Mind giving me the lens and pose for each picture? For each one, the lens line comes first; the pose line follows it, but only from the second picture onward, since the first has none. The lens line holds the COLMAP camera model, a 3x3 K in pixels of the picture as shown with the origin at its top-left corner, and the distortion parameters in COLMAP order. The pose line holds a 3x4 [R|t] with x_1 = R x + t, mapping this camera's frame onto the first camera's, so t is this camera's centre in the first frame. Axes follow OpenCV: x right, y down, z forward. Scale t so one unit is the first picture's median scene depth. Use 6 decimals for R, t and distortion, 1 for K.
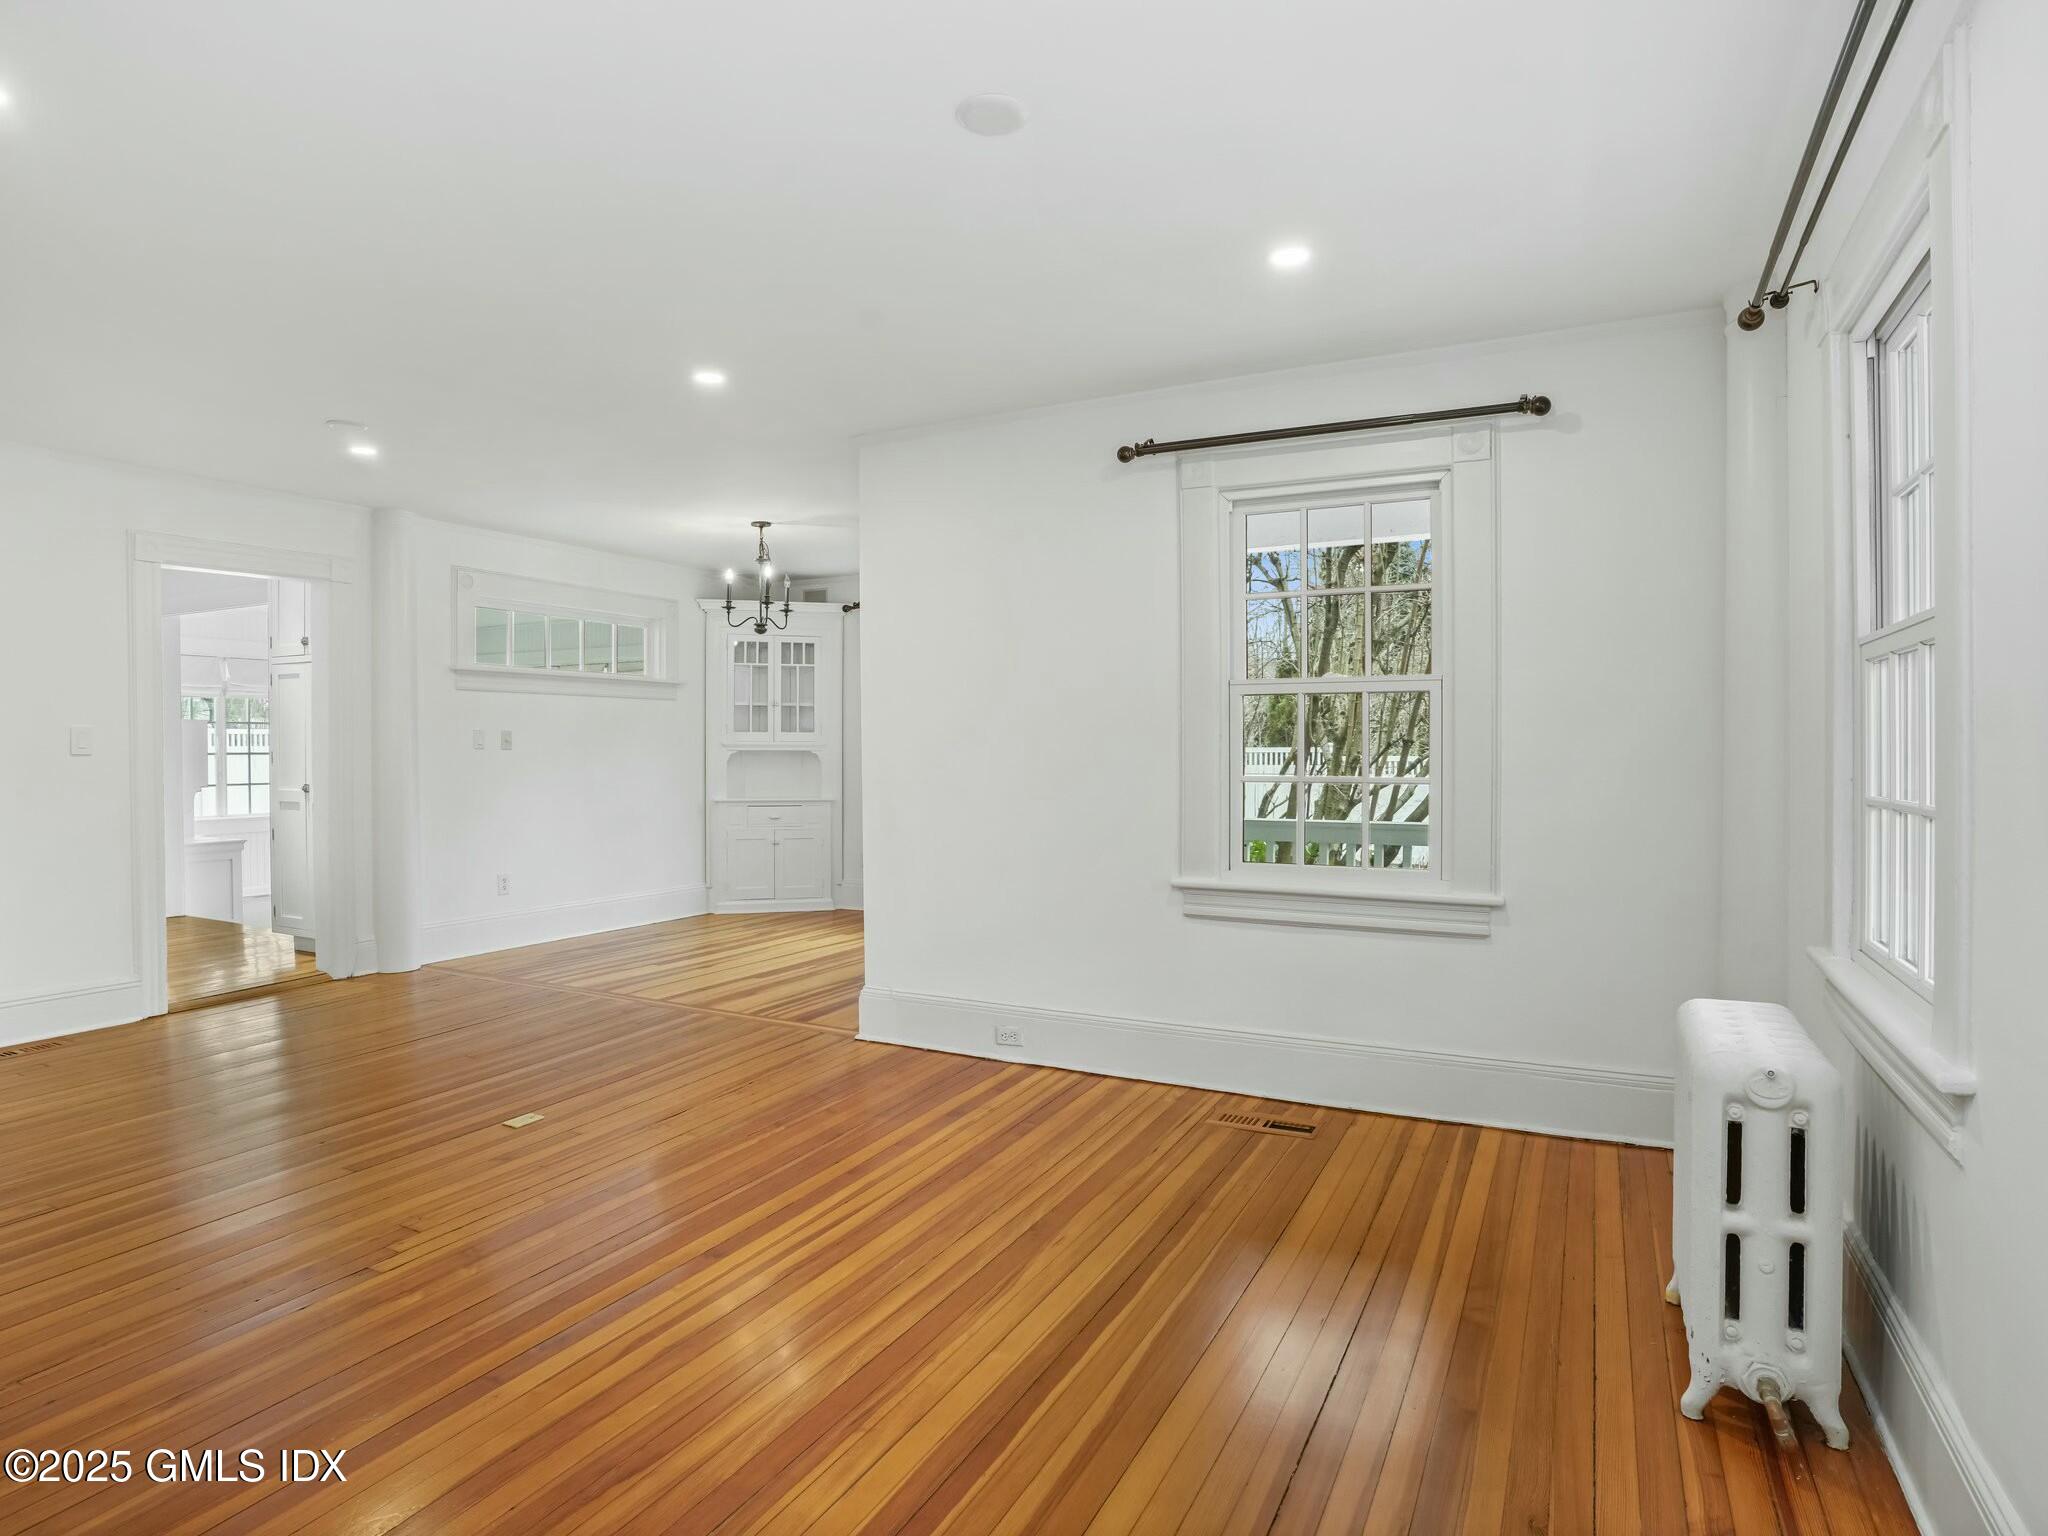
lens RADIAL K [[1135.4, 0, 1025.2], [0, 1135.4, 778.3], [0, 0, 1]] dist [-0.091695, 0.045185]
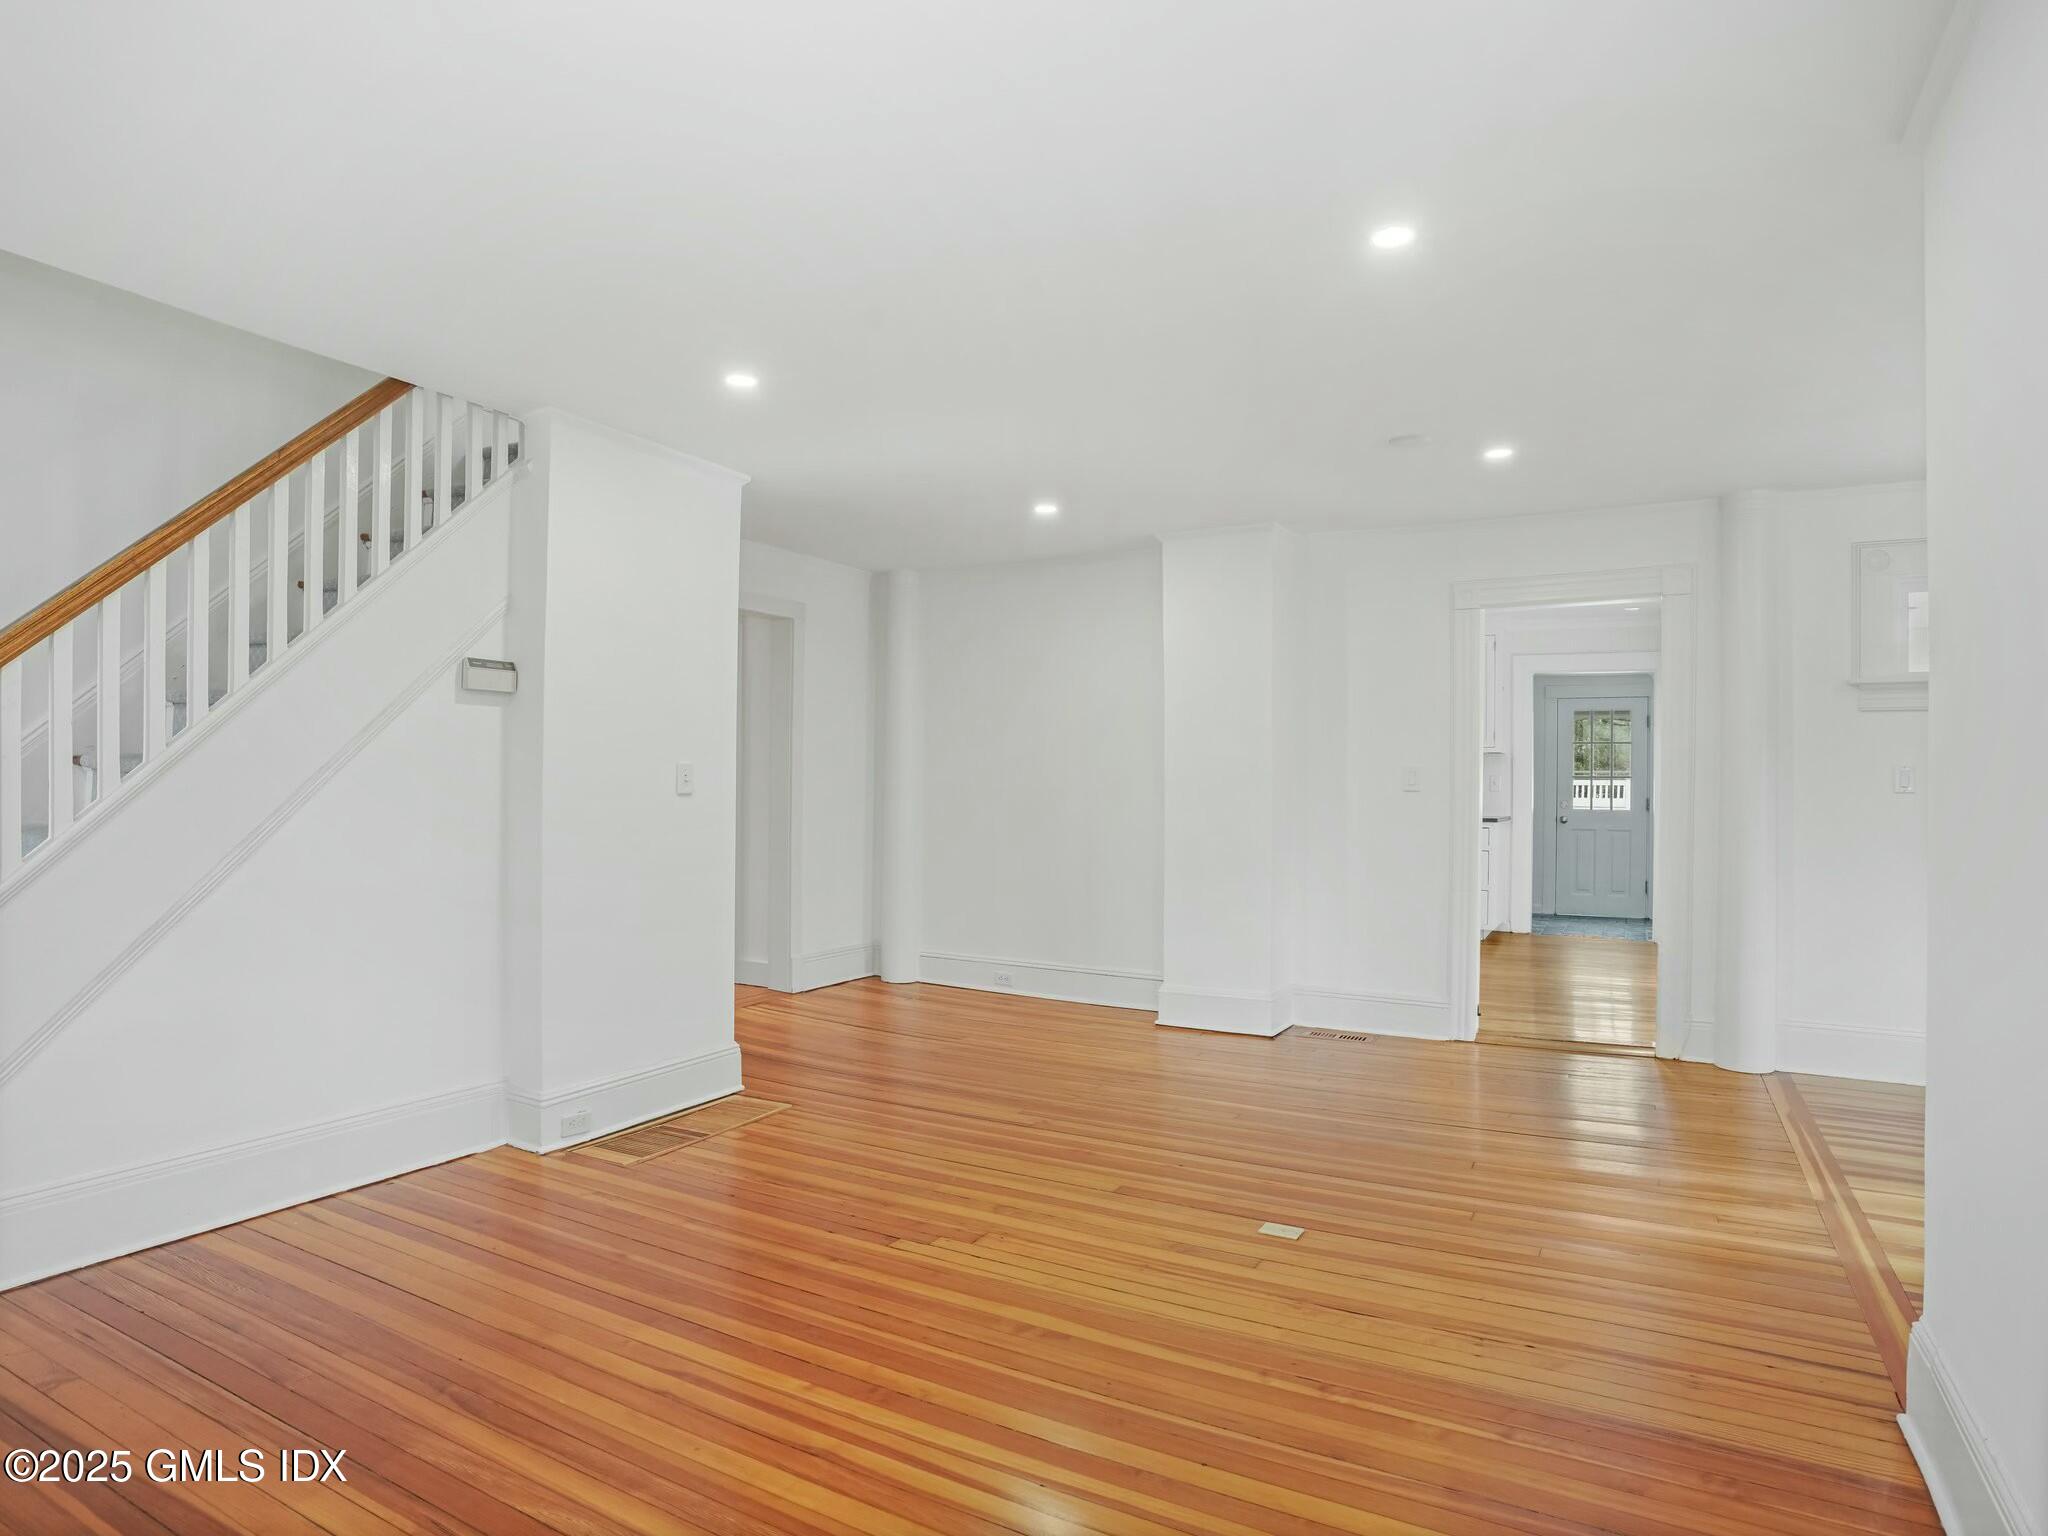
lens RADIAL K [[1135.4, 0, 1025.2], [0, 1135.4, 778.3], [0, 0, 1]] dist [-0.091695, 0.045185]
pose [[-0.040047, -0.000650, -0.999198, 0.360201], [-0.037548, 0.999294, 0.000855, -0.024227], [0.998492, 0.037552, -0.040043, 0.749252]]
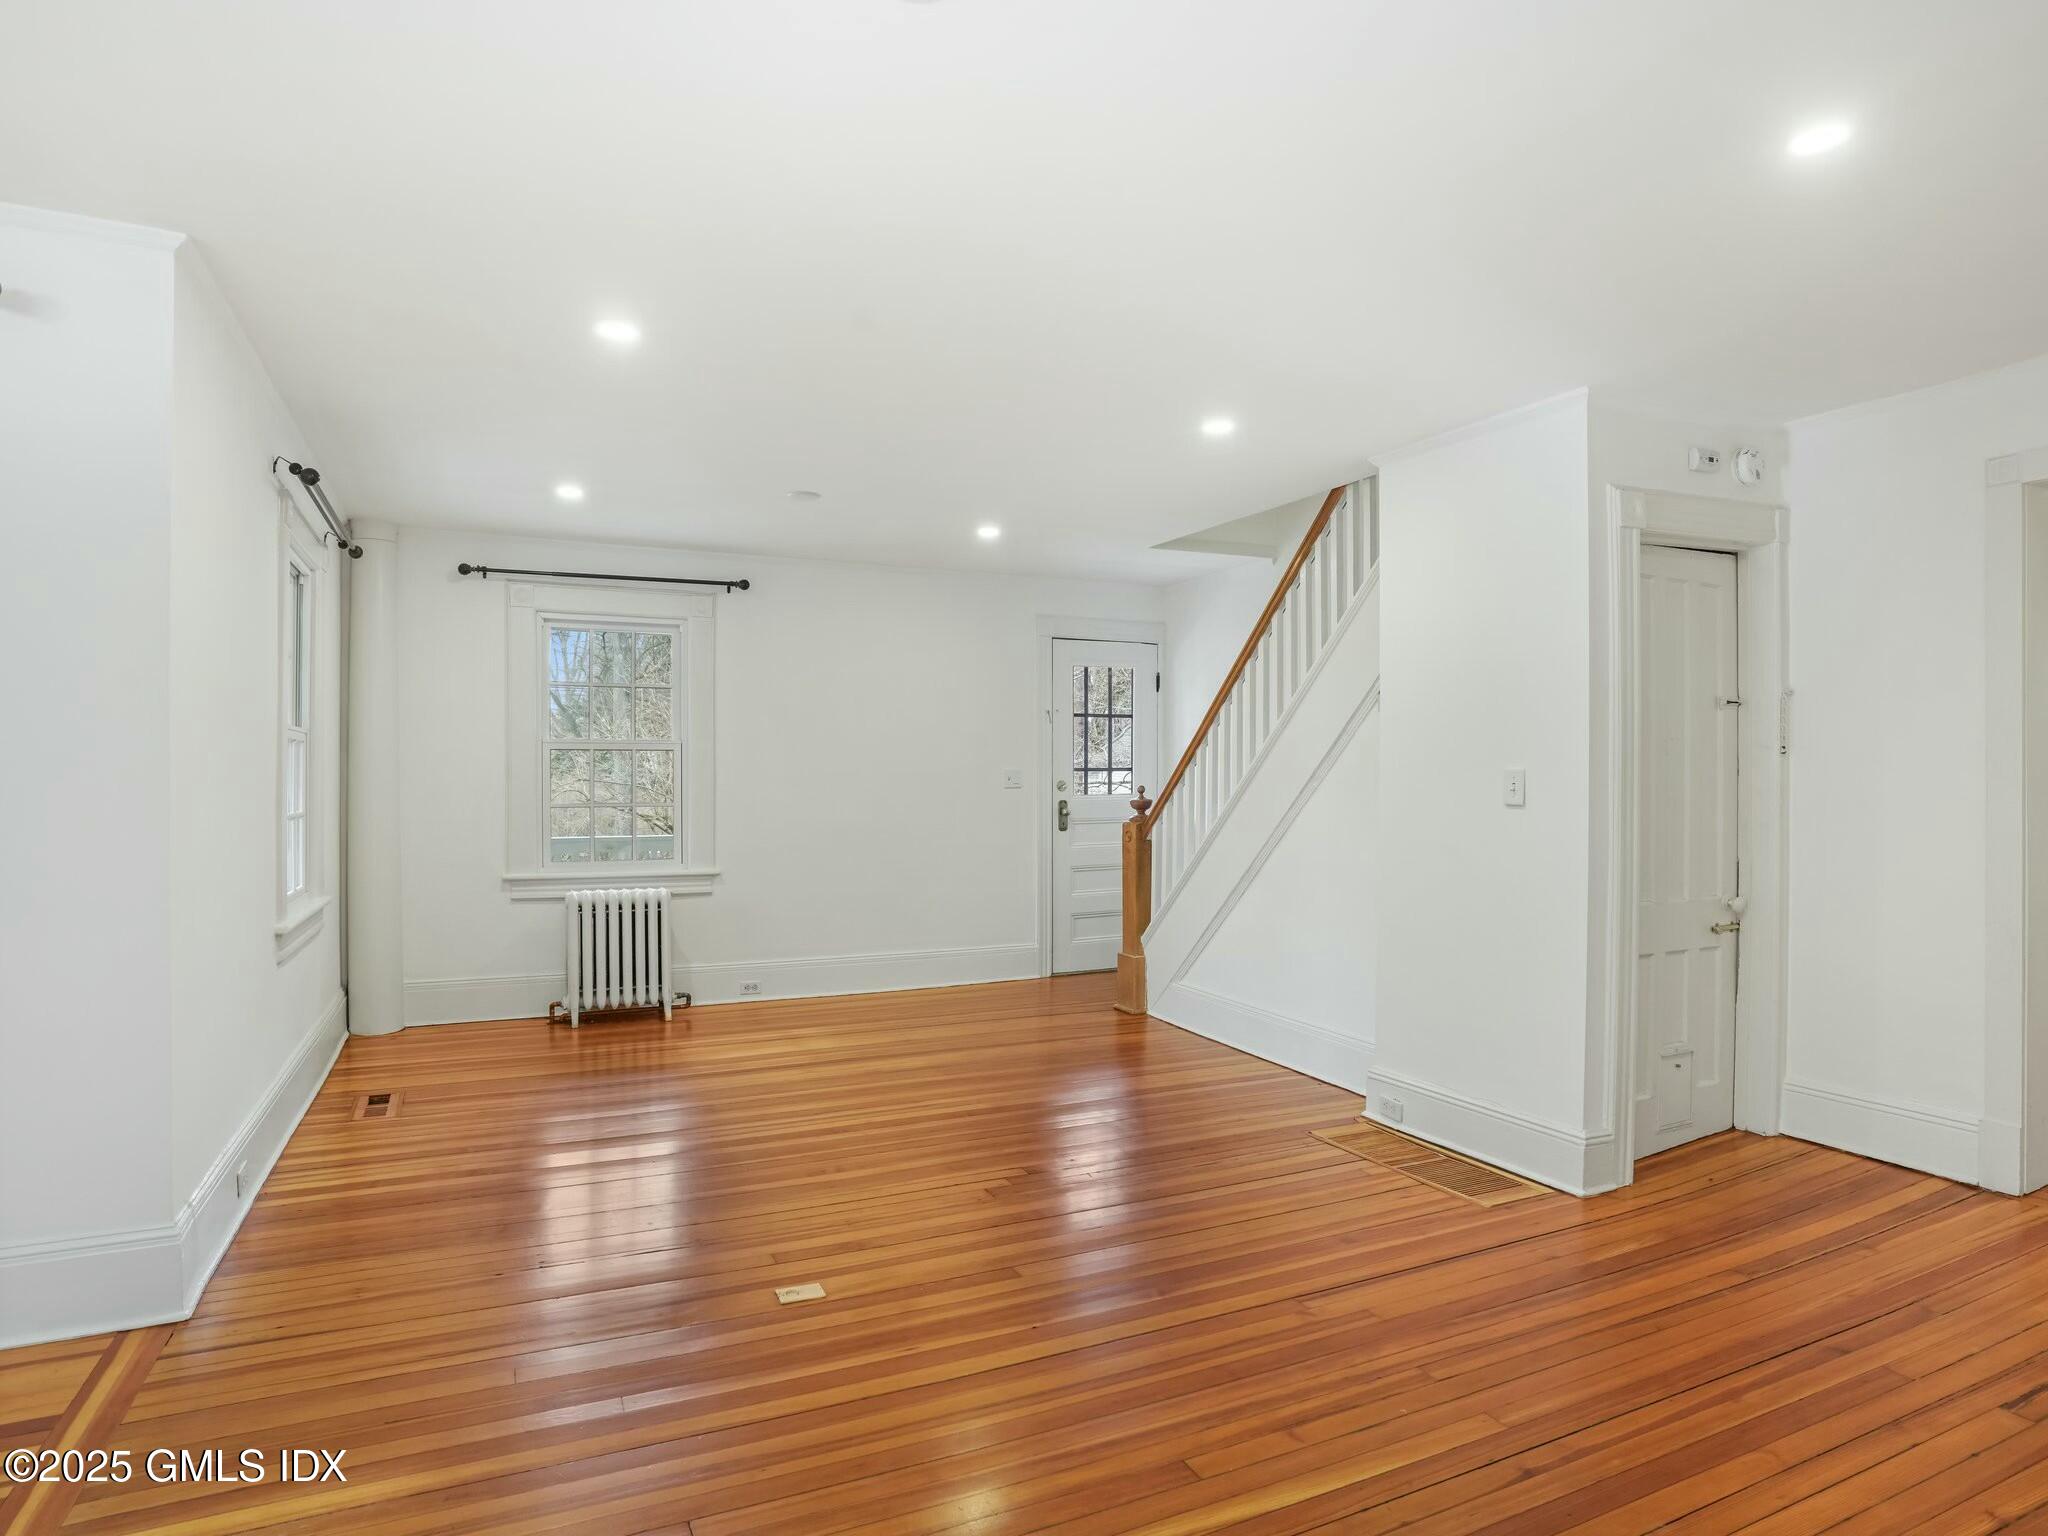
lens RADIAL K [[1135.4, 0, 1025.2], [0, 1135.4, 778.3], [0, 0, 1]] dist [-0.091695, 0.045185]
pose [[-0.794410, 0.000896, 0.607381, -0.930211], [0.017247, 0.999629, 0.021083, -0.044236], [-0.607137, 0.027224, -0.794131, 1.350047]]
